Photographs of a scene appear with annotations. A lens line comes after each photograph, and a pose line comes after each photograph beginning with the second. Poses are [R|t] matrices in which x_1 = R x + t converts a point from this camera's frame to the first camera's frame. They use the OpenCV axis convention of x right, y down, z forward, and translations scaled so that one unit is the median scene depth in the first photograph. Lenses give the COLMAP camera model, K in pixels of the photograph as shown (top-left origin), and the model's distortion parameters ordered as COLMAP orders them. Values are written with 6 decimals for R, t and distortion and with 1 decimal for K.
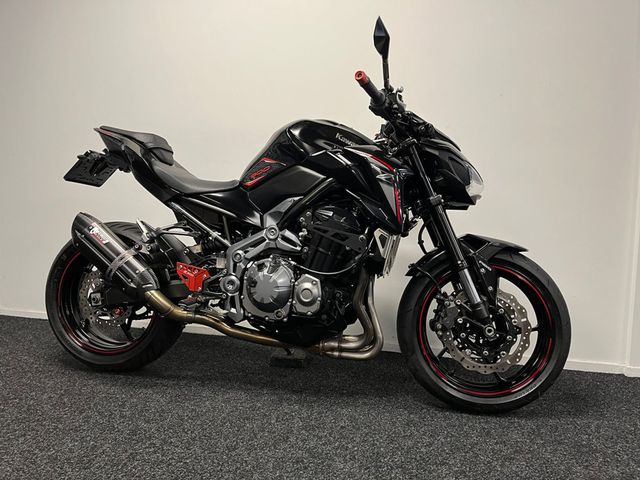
lens RADIAL K [[492.9, 0, 318.0], [0, 492.9, 241.8], [0, 0, 1]] dist [0.068713, -0.080176]
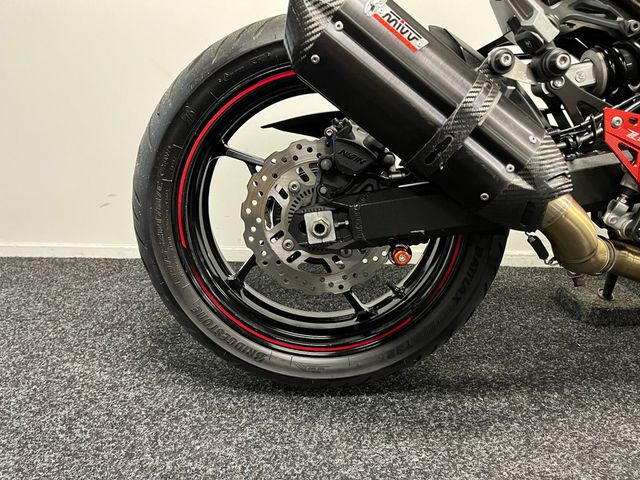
lens RADIAL K [[492.9, 0, 318.8], [0, 492.9, 242.4], [0, 0, 1]] dist [0.068713, -0.080176]
pose [[0.976950, -0.081710, 0.197209, -0.579908], [0.033589, 0.971174, 0.235992, 0.045634], [-0.210807, -0.223928, 0.951534, 0.729468]]
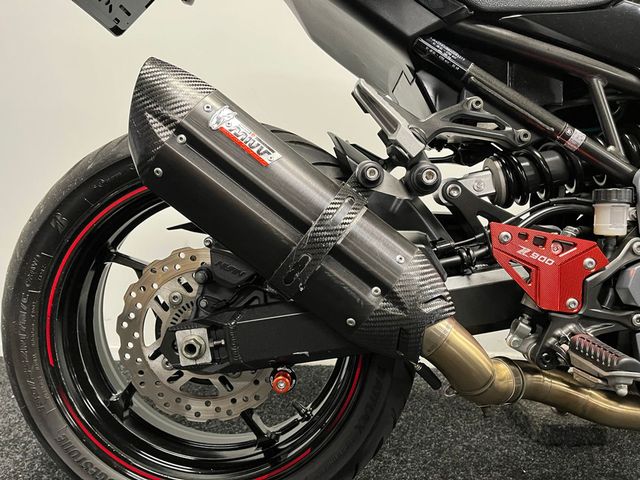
lens RADIAL K [[492.9, 0, 321.9], [0, 492.9, 241.6], [0, 0, 1]] dist [0.068713, -0.080176]
pose [[0.977455, -0.043678, 0.206577, -0.477320], [0.028024, 0.996551, 0.078110, 0.027105], [-0.209276, -0.070559, 0.975308, 0.751413]]
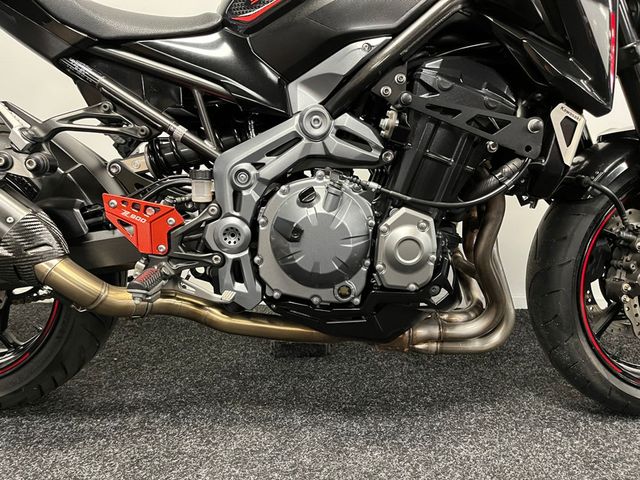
lens RADIAL K [[492.9, 0, 321.1], [0, 492.9, 243.3], [0, 0, 1]] dist [0.068713, -0.080176]
pose [[0.972871, -0.070549, 0.220329, -0.202754], [0.031391, 0.983817, 0.176406, 0.012172], [-0.229208, -0.164704, 0.959342, 0.532264]]
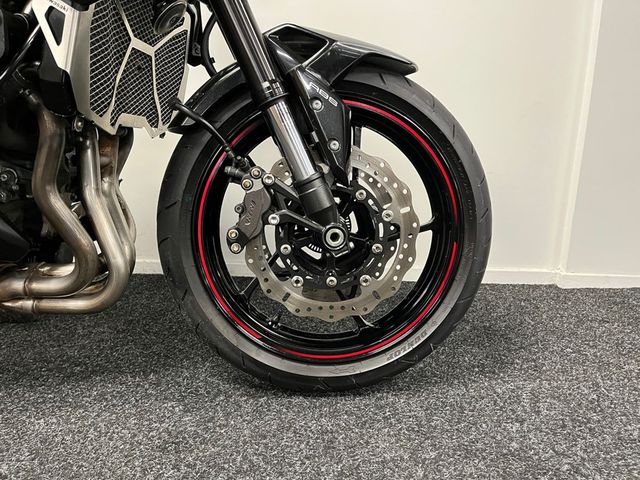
lens RADIAL K [[492.9, 0, 325.9], [0, 492.9, 246.3], [0, 0, 1]] dist [0.068713, -0.080176]
pose [[0.984170, -0.062975, 0.165661, 0.245830], [0.030496, 0.980972, 0.191741, 0.093048], [-0.174583, -0.183653, 0.967363, 0.517993]]
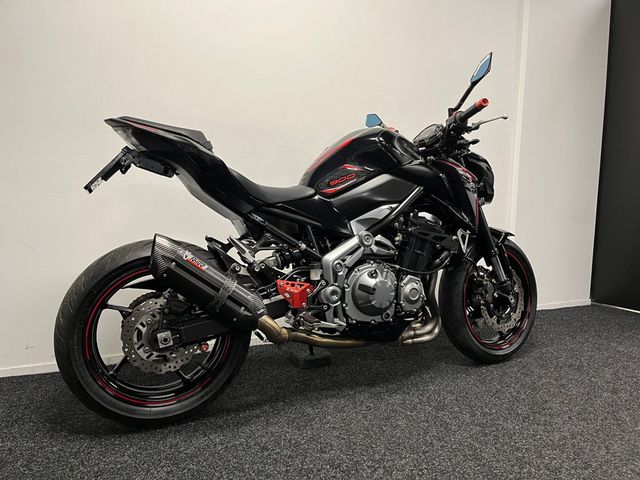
lens RADIAL K [[492.9, 0, 329.3], [0, 492.9, 242.5], [0, 0, 1]] dist [0.068713, -0.080176]
pose [[0.790455, -0.093480, 0.605344, -0.789757], [0.054522, 0.995101, 0.082474, -0.102115], [-0.610088, -0.032187, 0.791679, 0.235481]]
